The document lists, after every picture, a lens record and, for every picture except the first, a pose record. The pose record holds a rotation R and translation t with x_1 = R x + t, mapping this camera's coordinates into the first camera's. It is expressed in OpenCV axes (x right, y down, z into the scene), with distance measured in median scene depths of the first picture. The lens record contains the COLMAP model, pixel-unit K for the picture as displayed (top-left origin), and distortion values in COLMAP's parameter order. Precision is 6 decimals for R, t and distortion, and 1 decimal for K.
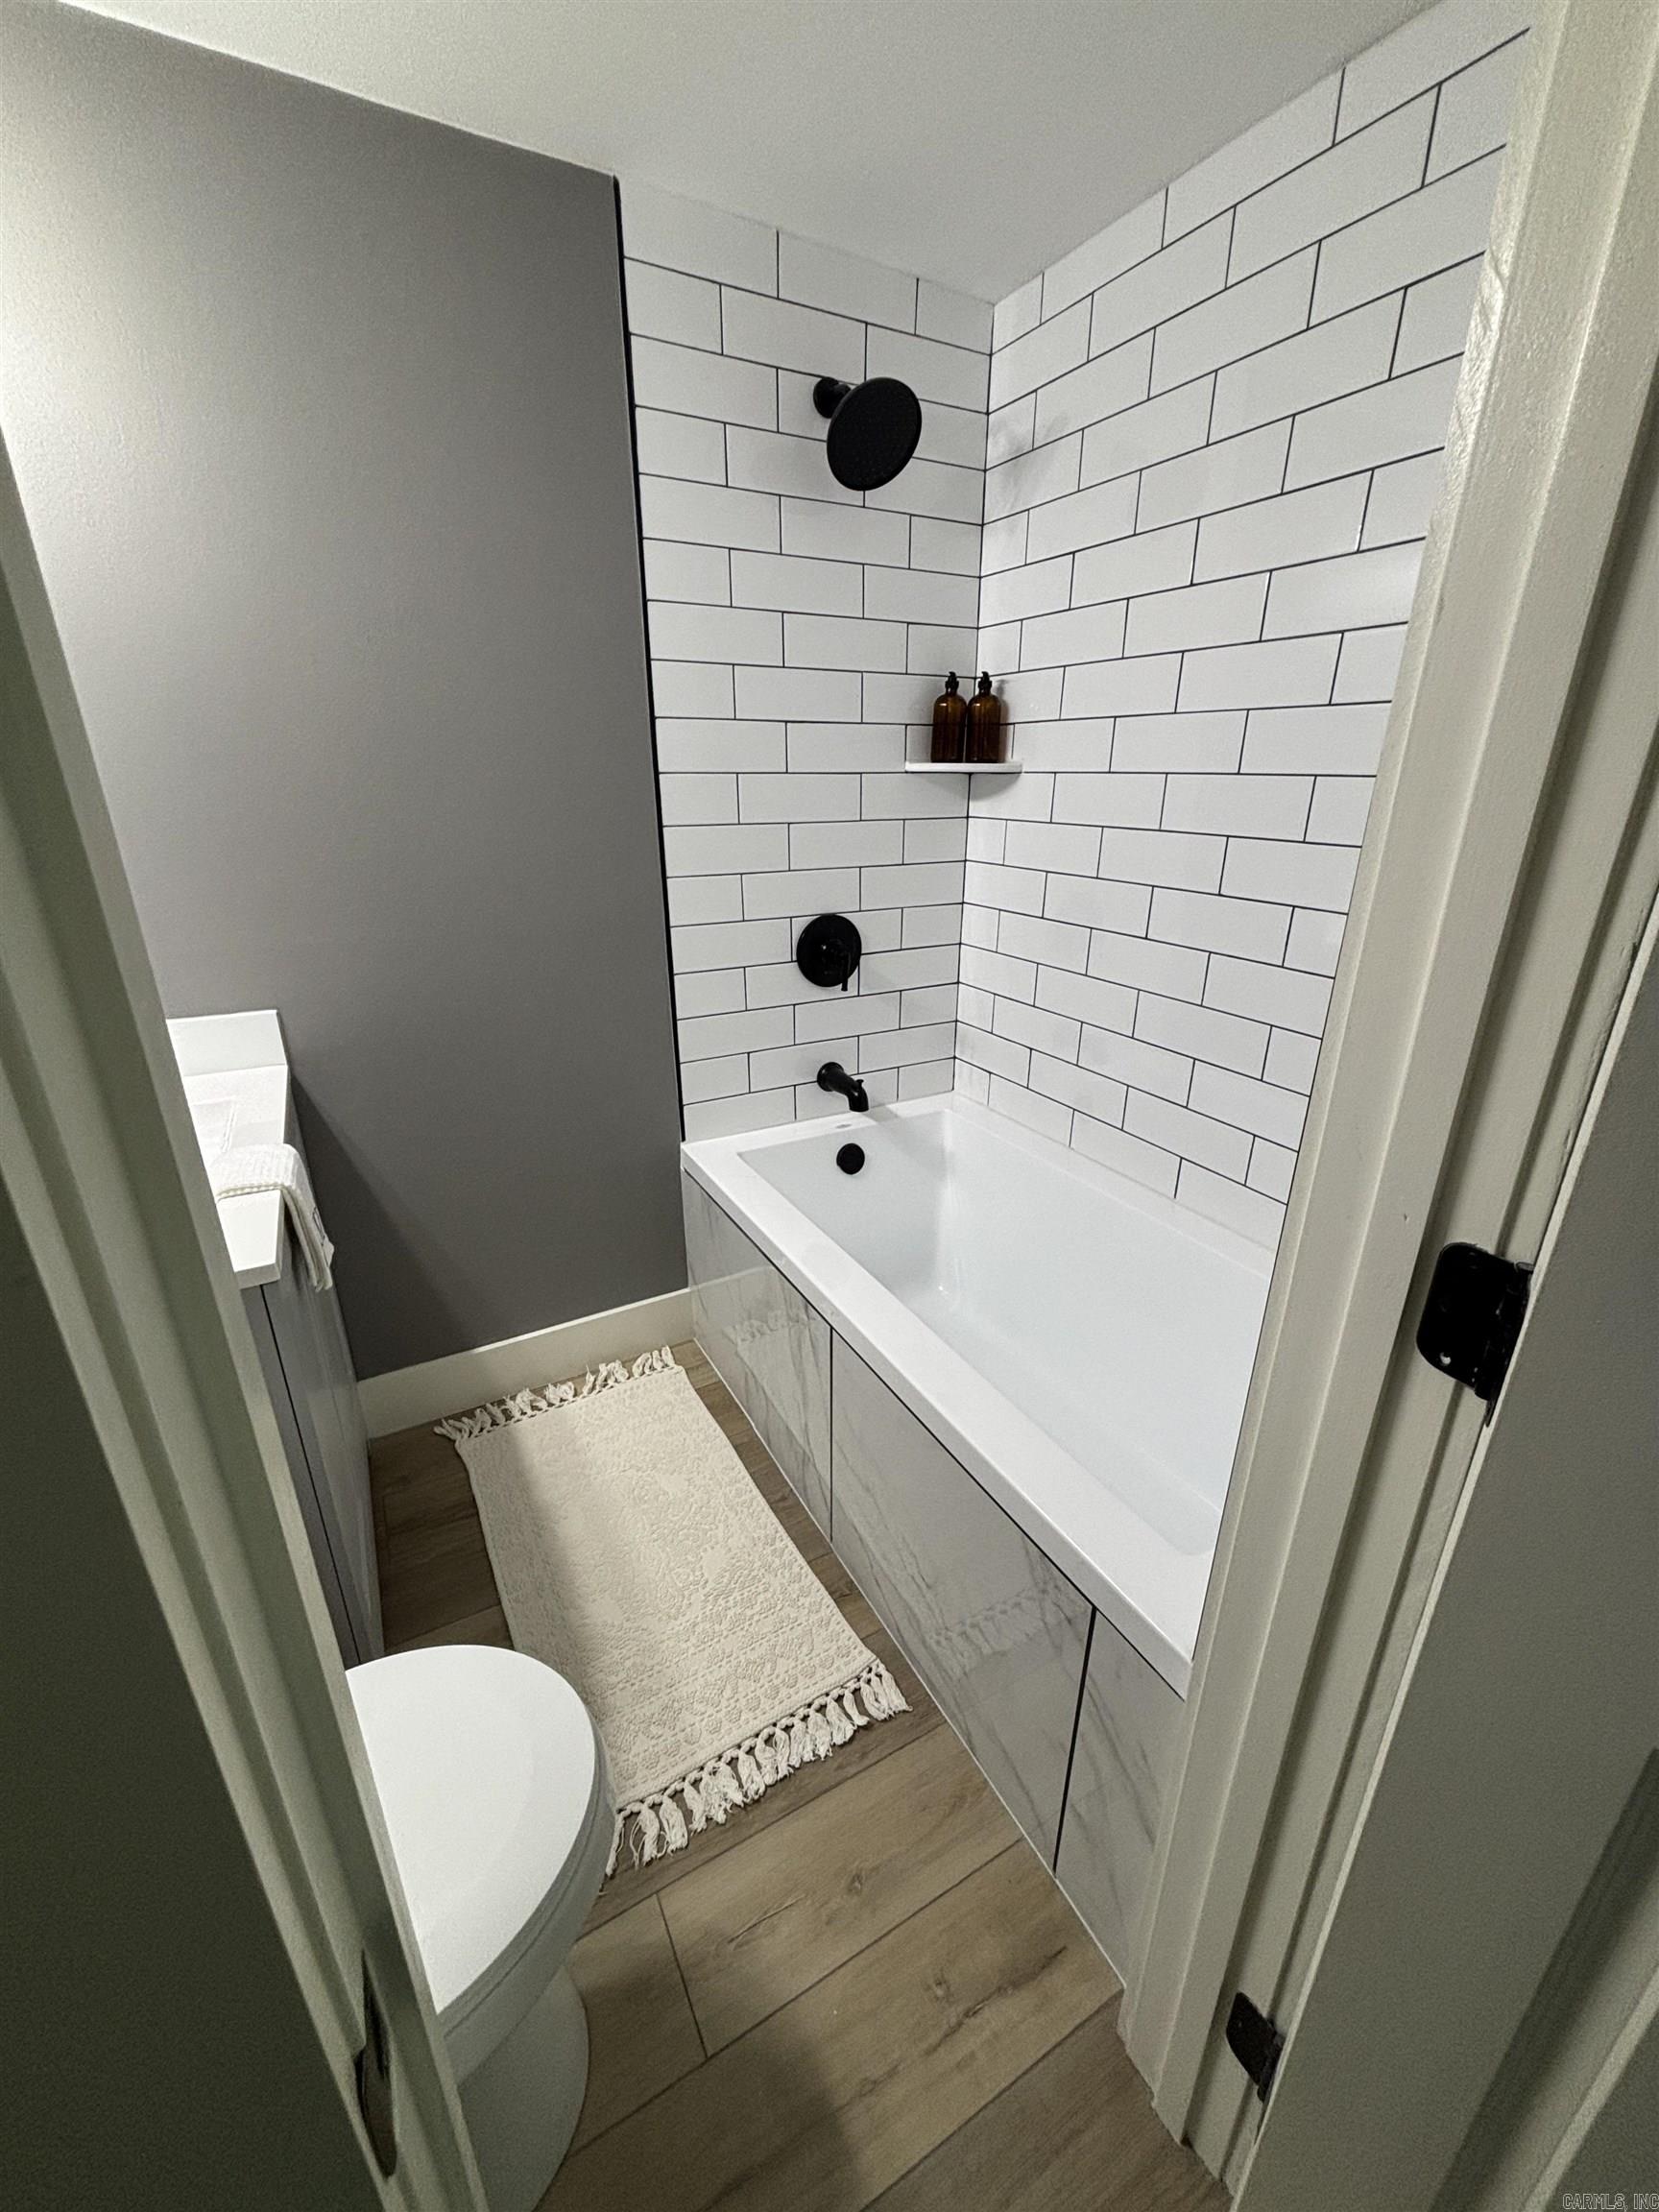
lens RADIAL K [[892.1, 0, 834.2], [0, 892.1, 1102.1], [0, 0, 1]] dist [-0.001640, -0.000036]
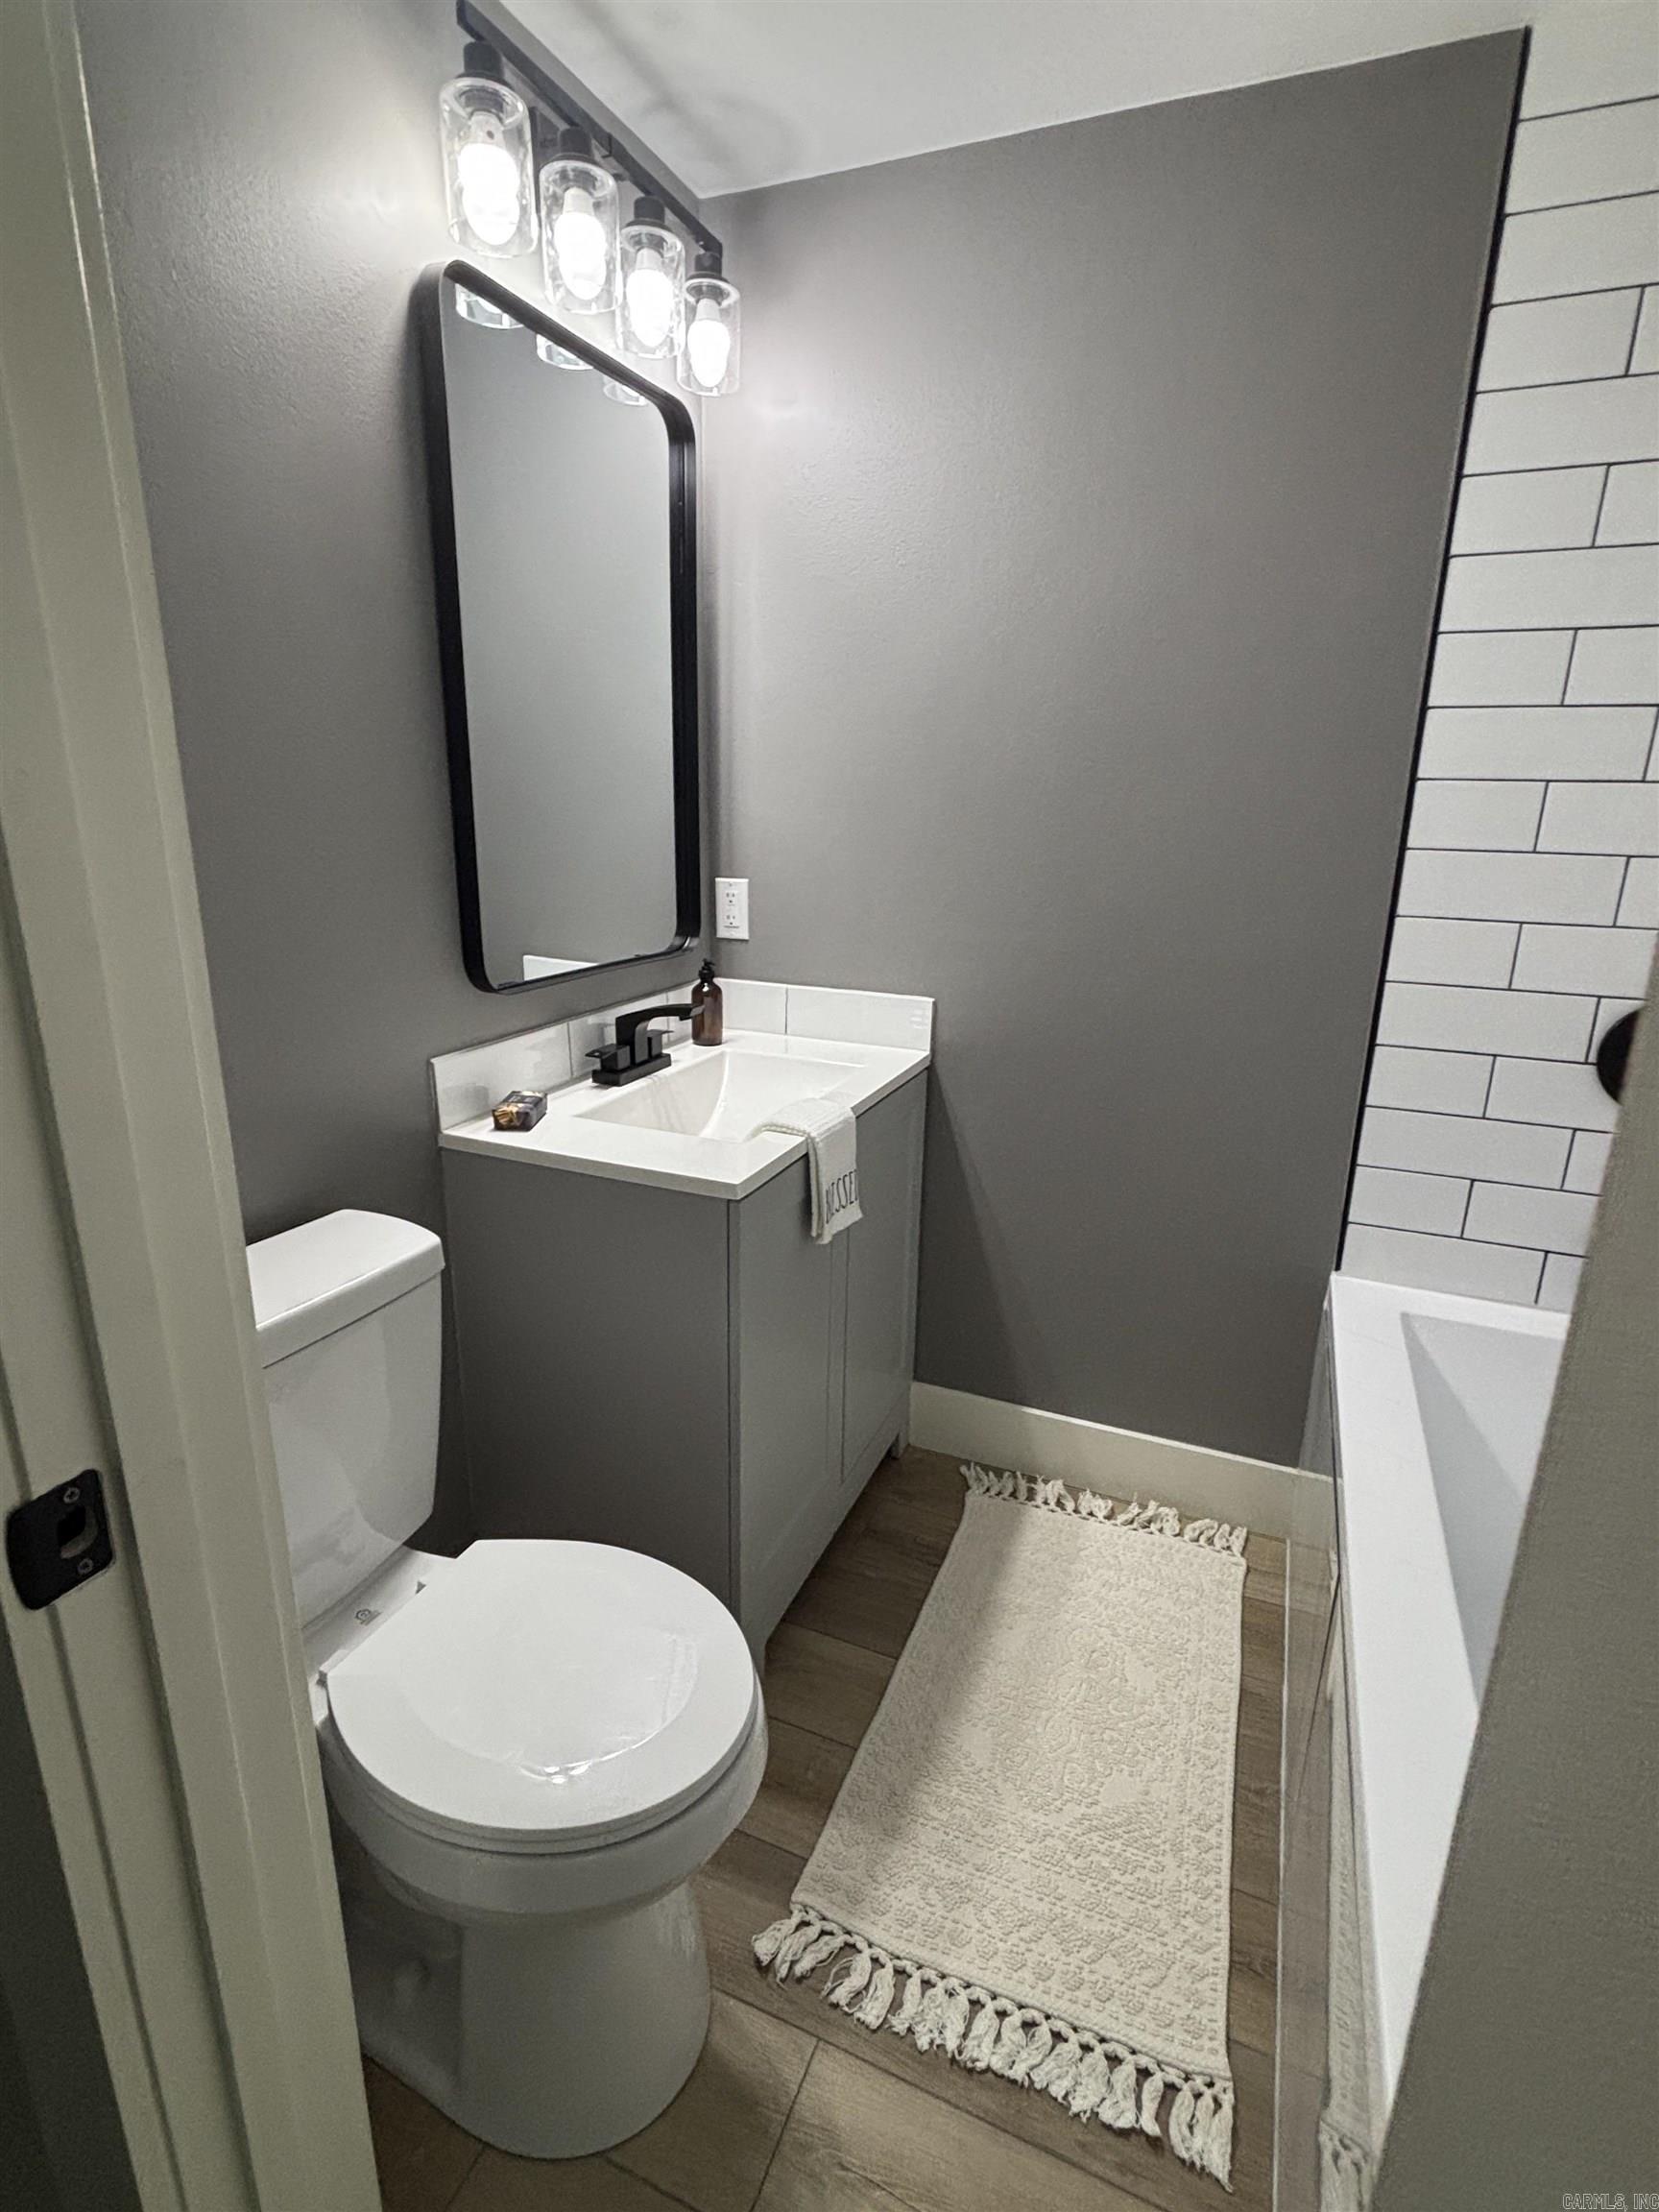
lens RADIAL K [[1053.6, 0, 831.5], [0, 1053.6, 1102.8], [0, 0, 1]] dist [-0.000930, 0.001361]
pose [[0.615851, 0.219292, -0.756729, 0.264887], [-0.293400, 0.955233, 0.038038, 0.001332], [0.731194, 0.198599, 0.652621, 0.133425]]
